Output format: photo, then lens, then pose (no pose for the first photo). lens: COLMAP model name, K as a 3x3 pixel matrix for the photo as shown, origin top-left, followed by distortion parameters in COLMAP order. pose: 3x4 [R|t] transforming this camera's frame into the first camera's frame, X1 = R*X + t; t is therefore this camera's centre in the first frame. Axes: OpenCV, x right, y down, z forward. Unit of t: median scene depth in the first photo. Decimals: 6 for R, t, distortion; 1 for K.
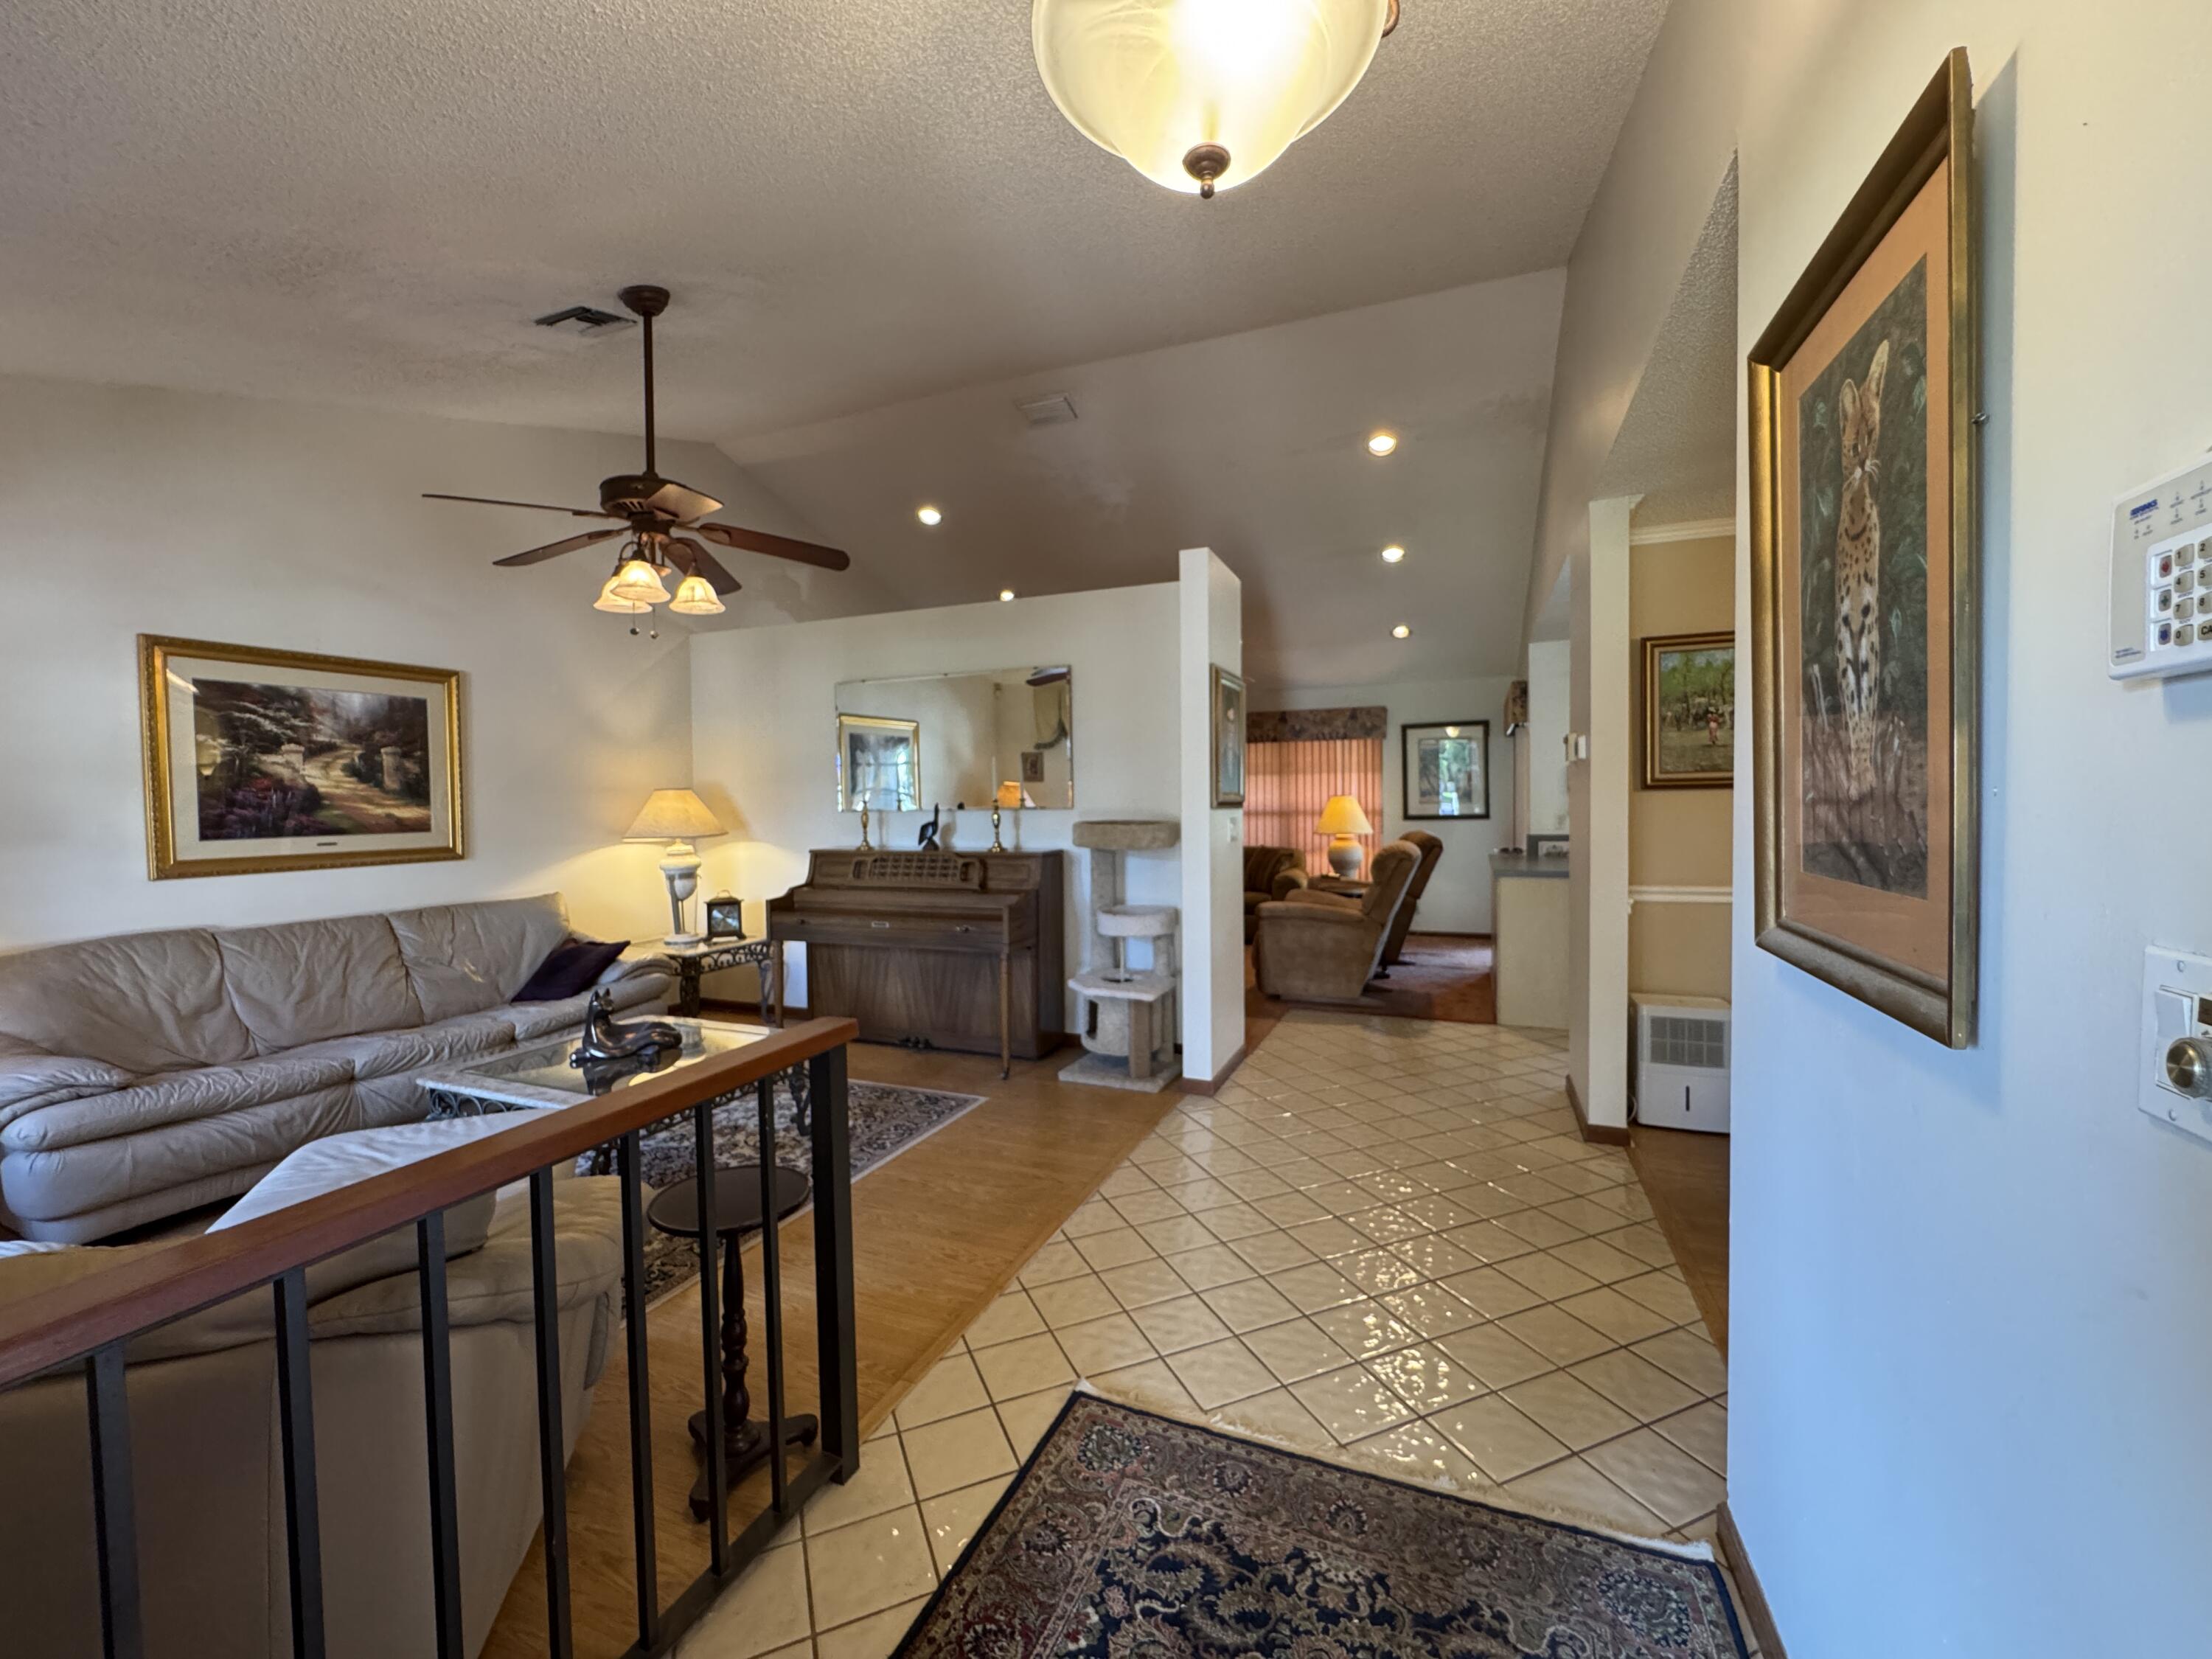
lens RADIAL K [[892.0, 0, 1106.5], [0, 892.0, 822.6], [0, 0, 1]] dist [-0.006176, 0.000870]
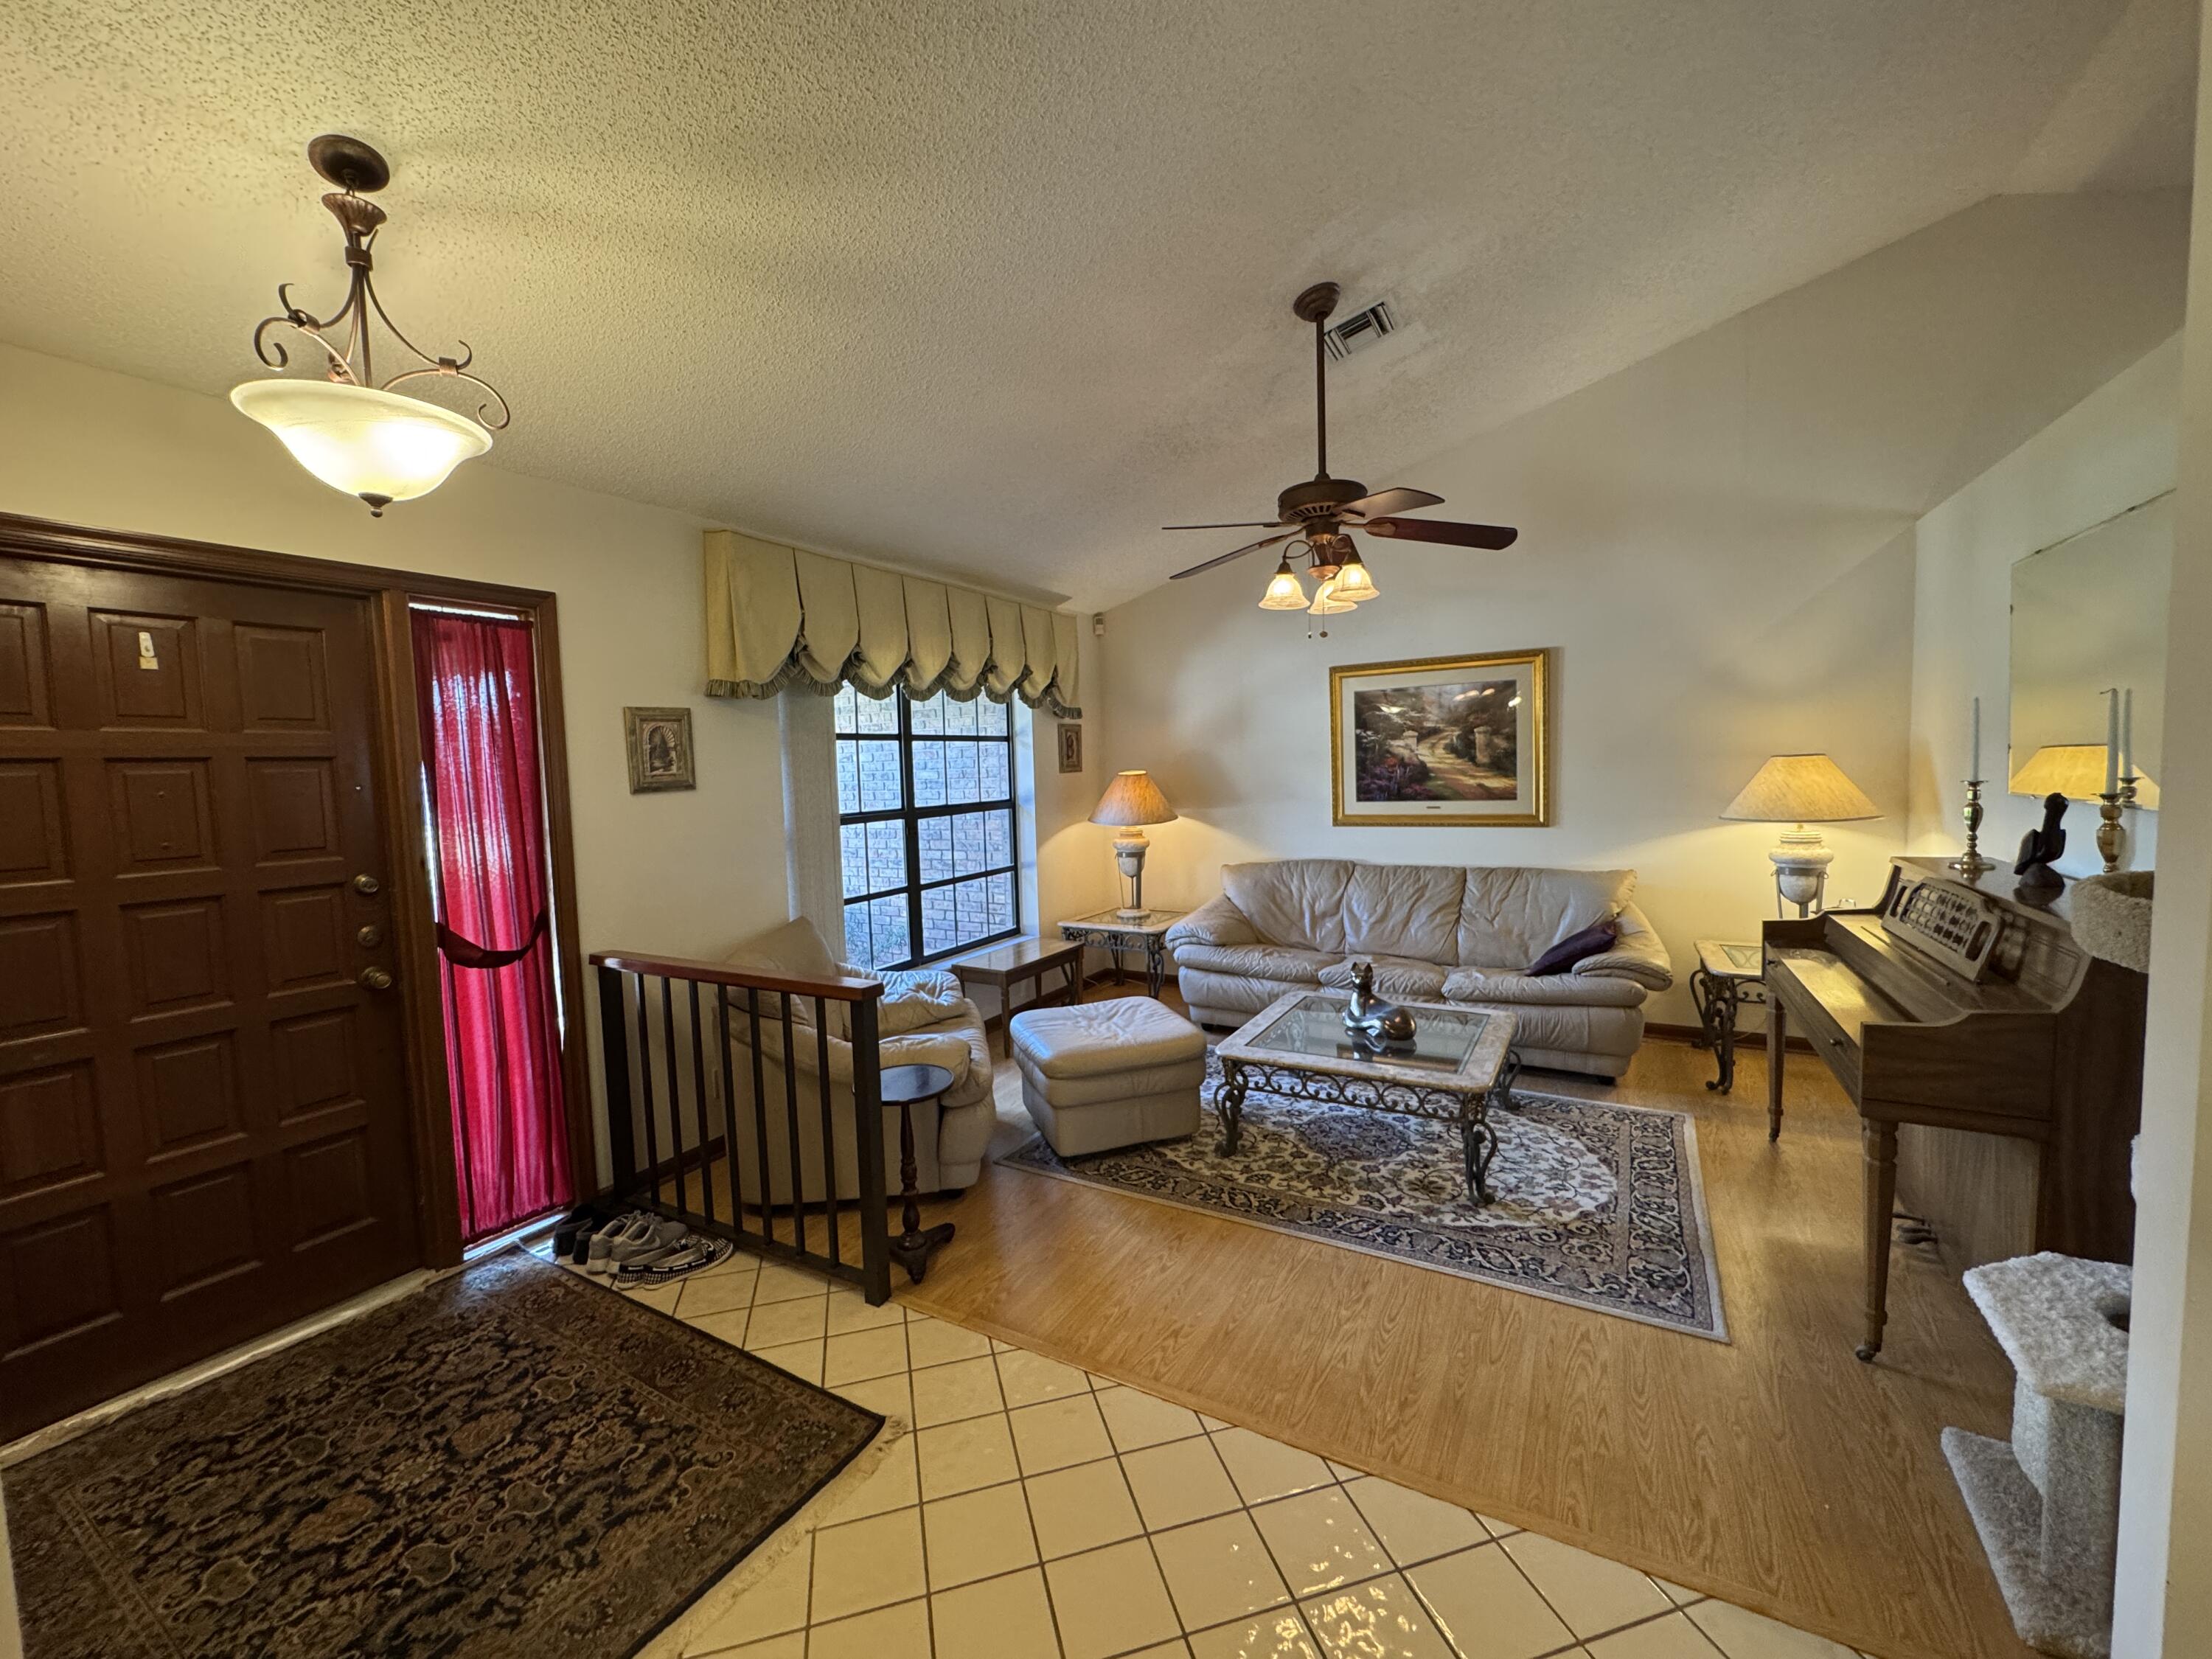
lens RADIAL K [[892.0, 0, 1113.9], [0, 892.0, 830.4], [0, 0, 1]] dist [-0.006176, 0.000870]
pose [[-0.127389, 0.093789, -0.987409, 0.455691], [0.007370, 0.995581, 0.093614, -0.067221], [0.991825, 0.004648, -0.127517, 0.717340]]
